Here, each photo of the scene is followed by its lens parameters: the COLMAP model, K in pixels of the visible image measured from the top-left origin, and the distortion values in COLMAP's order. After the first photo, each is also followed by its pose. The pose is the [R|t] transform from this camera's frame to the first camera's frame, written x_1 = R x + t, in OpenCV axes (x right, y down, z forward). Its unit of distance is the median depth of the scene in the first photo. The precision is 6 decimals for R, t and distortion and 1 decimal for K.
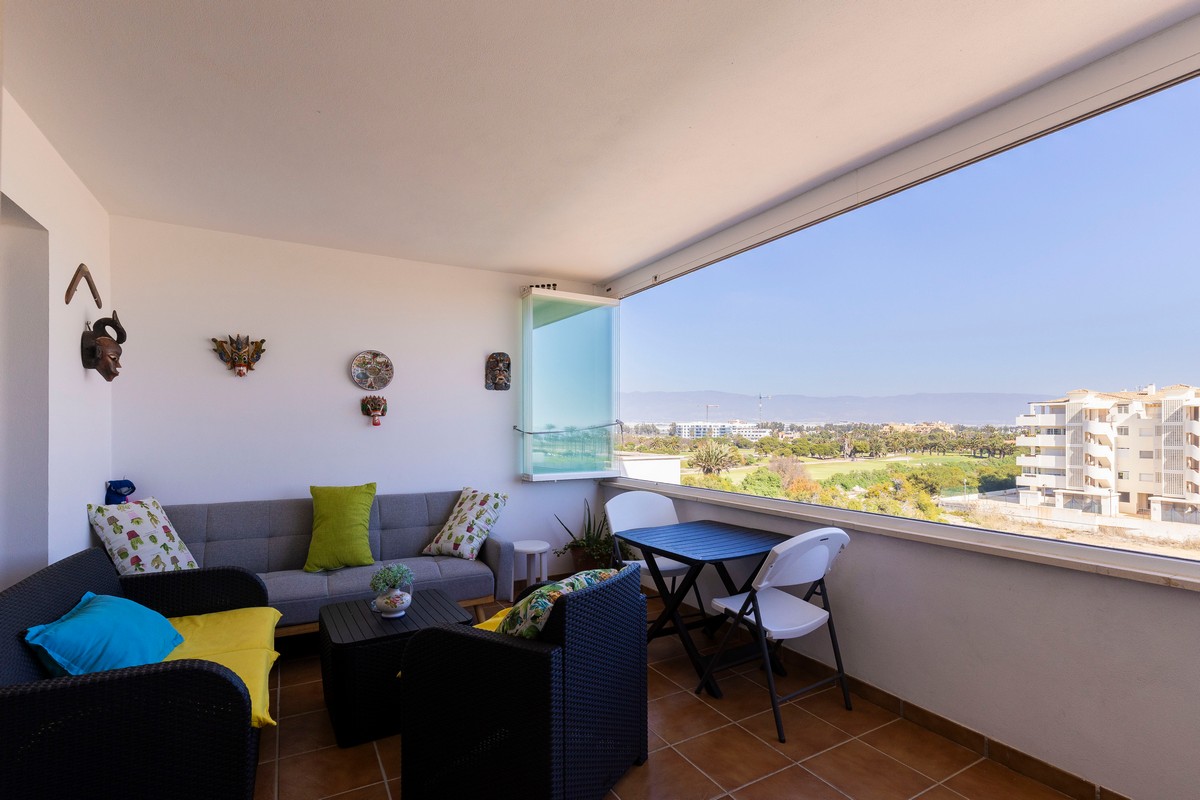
lens RADIAL K [[556.2, 0, 578.1], [0, 556.2, 432.1], [0, 0, 1]] dist [0.012369, -0.002407]
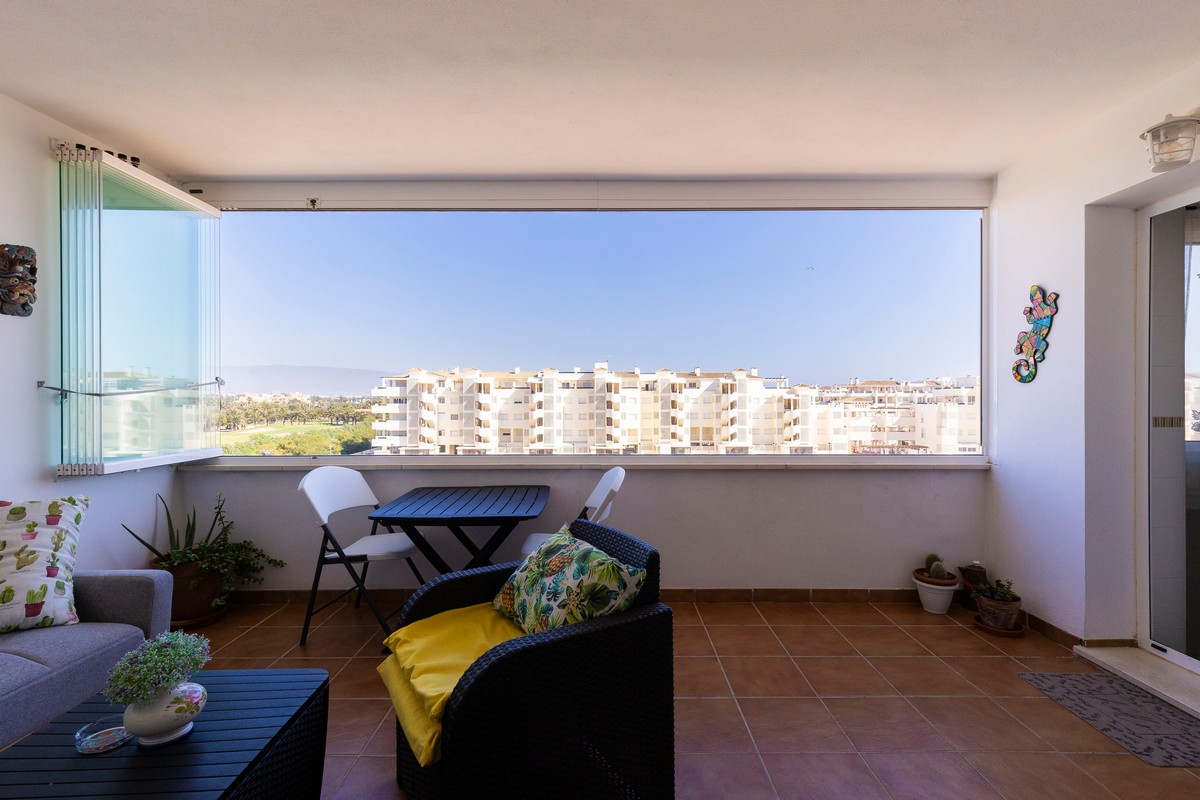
lens RADIAL K [[556.2, 0, 601.4], [0, 556.2, 396.3], [0, 0, 1]] dist [0.012369, -0.002407]
pose [[0.476167, 0.001935, 0.879353, -0.392825], [0.008416, 0.999942, -0.006758, 0.014820], [-0.879315, 0.010619, 0.476123, 0.266248]]
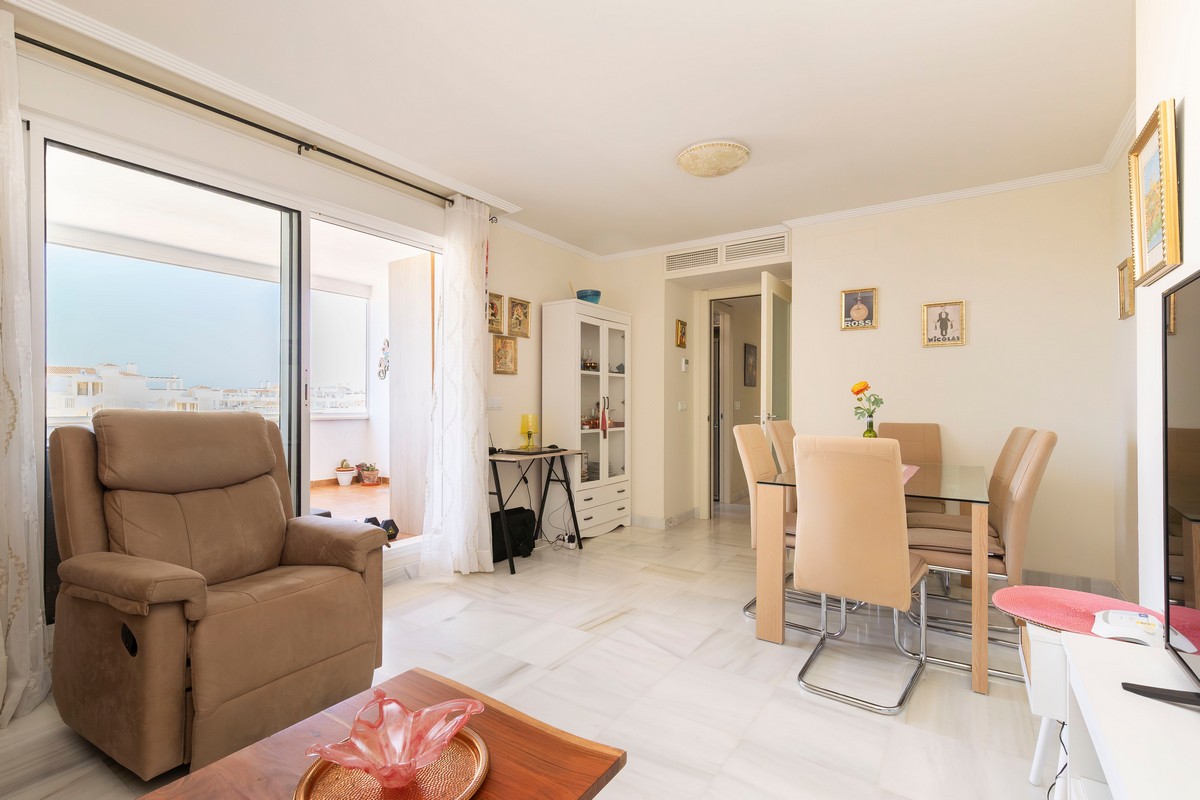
lens RADIAL K [[556.2, 0, 601.7], [0, 556.2, 403.3], [0, 0, 1]] dist [0.012369, -0.002407]
pose [[-0.455117, -0.001662, 0.890430, -1.396821], [0.003584, 0.999987, 0.003698, 0.070740], [-0.890424, 0.004874, -0.455105, 0.309072]]
